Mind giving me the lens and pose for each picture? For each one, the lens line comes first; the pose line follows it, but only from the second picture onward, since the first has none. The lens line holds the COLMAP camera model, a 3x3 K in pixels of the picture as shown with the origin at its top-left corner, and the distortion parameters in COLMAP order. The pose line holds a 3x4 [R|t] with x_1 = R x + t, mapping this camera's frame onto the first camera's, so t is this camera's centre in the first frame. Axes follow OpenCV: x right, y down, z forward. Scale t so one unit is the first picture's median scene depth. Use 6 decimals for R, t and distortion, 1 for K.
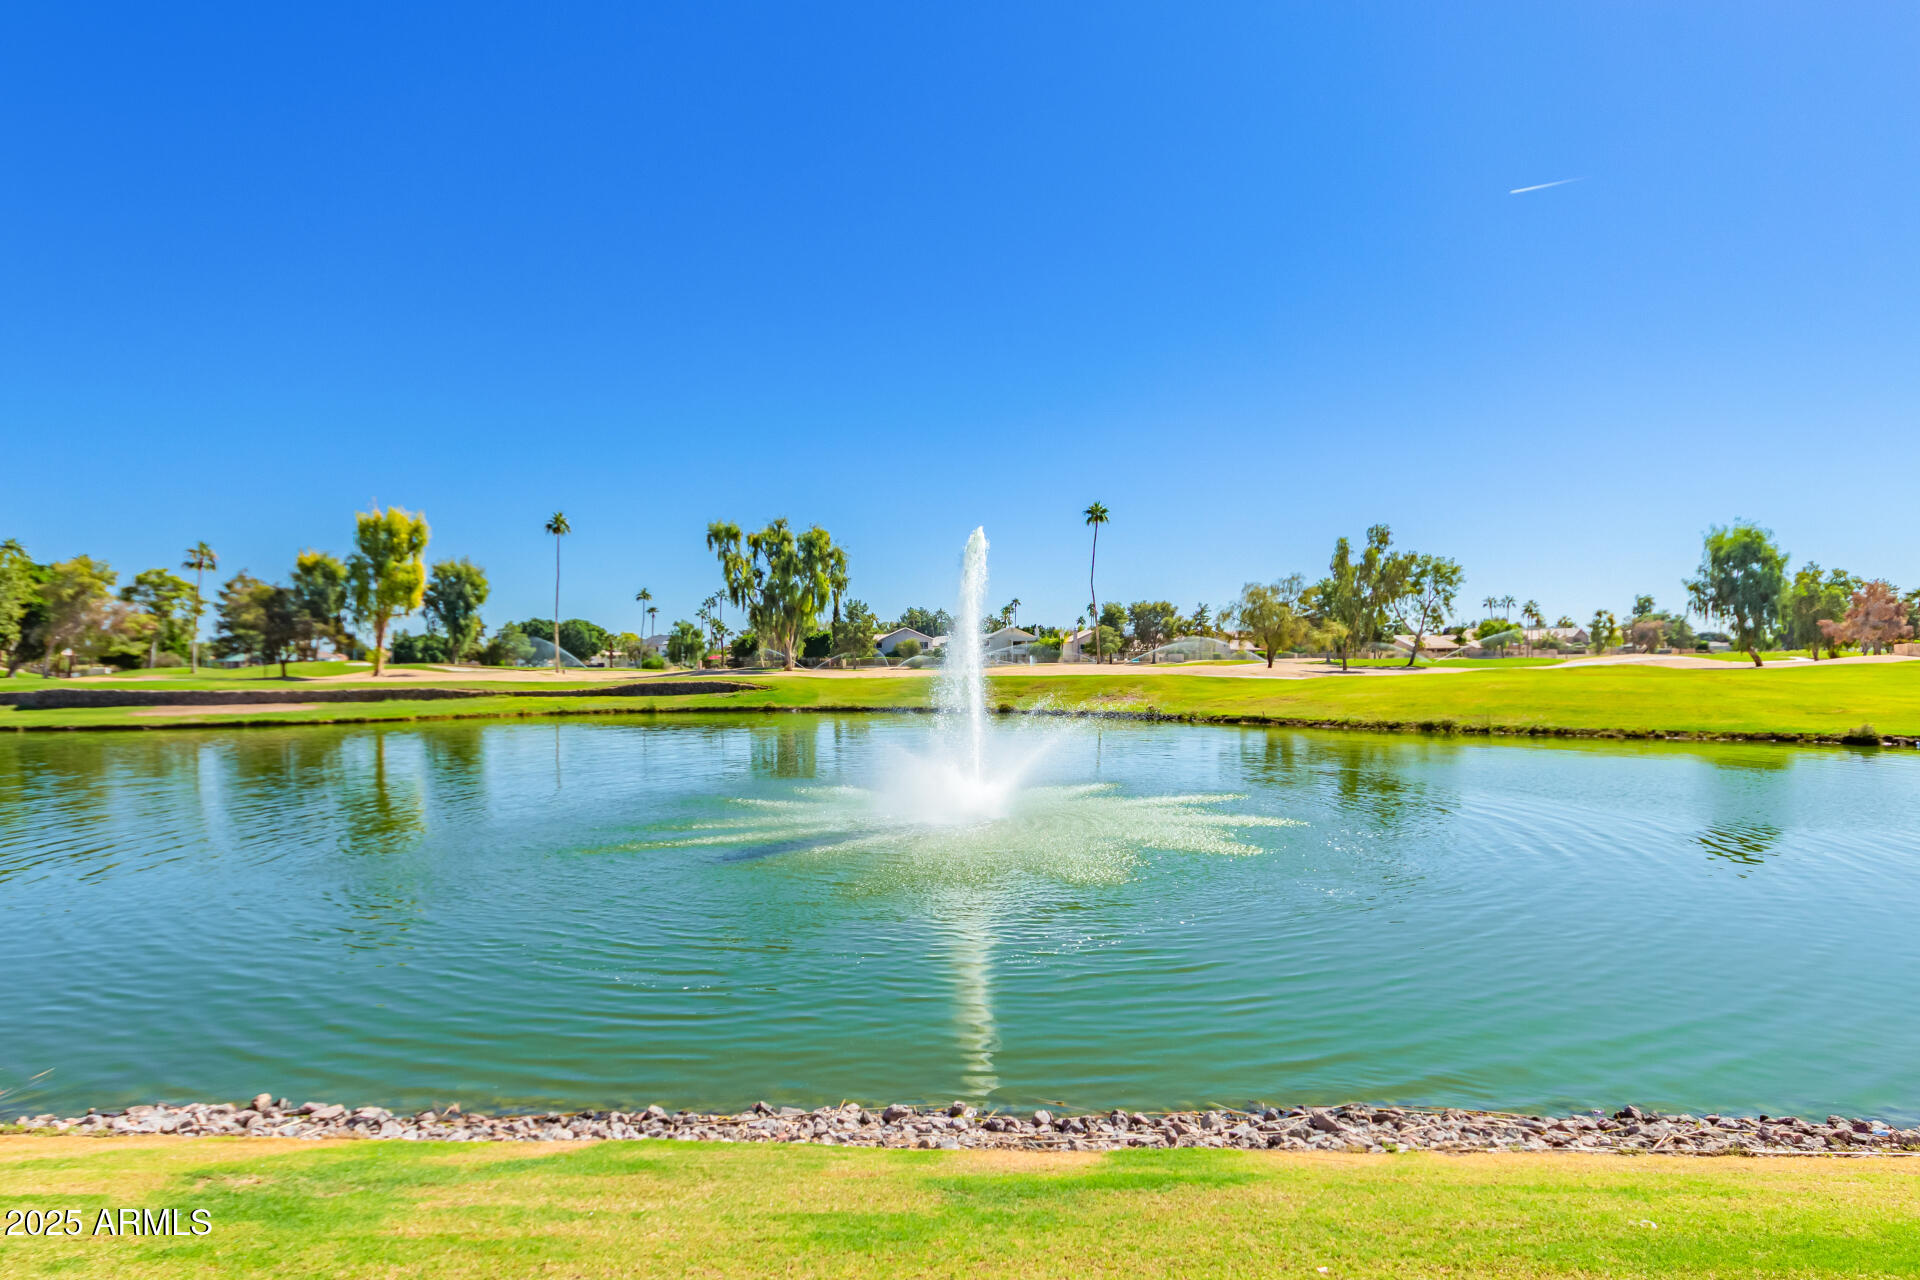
lens RADIAL K [[1106.1, 0, 960.0], [0, 1106.1, 640.0], [0, 0, 1]] dist [0.002545, 0.001054]
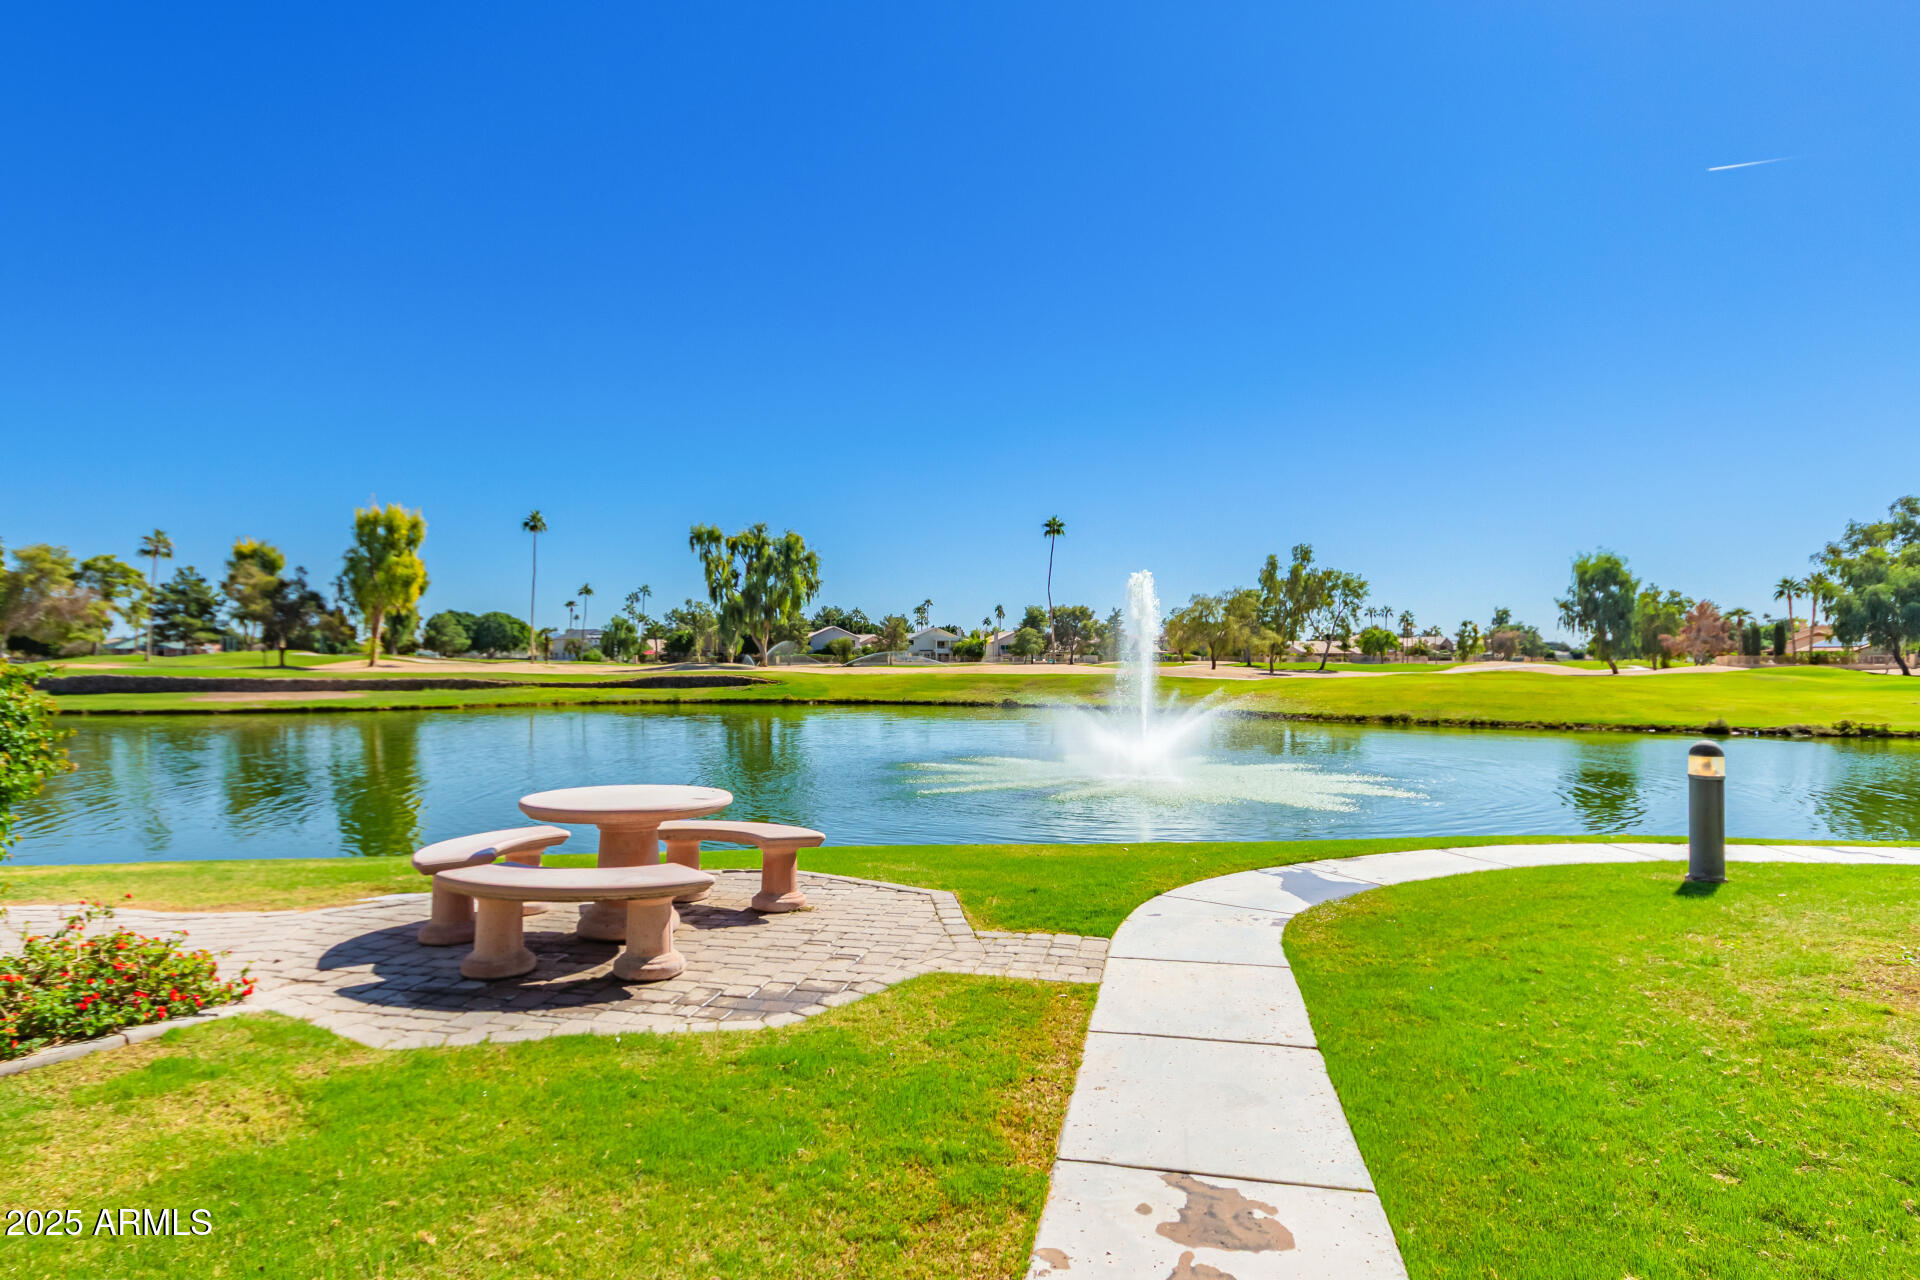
lens RADIAL K [[1106.1, 0, 960.0], [0, 1106.1, 640.0], [0, 0, 1]] dist [0.002545, 0.001054]
pose [[0.994022, 0.015905, 0.108019, -0.083631], [-0.016074, 0.999871, 0.000697, -0.001460], [-0.107994, -0.002429, 0.994149, -0.078823]]
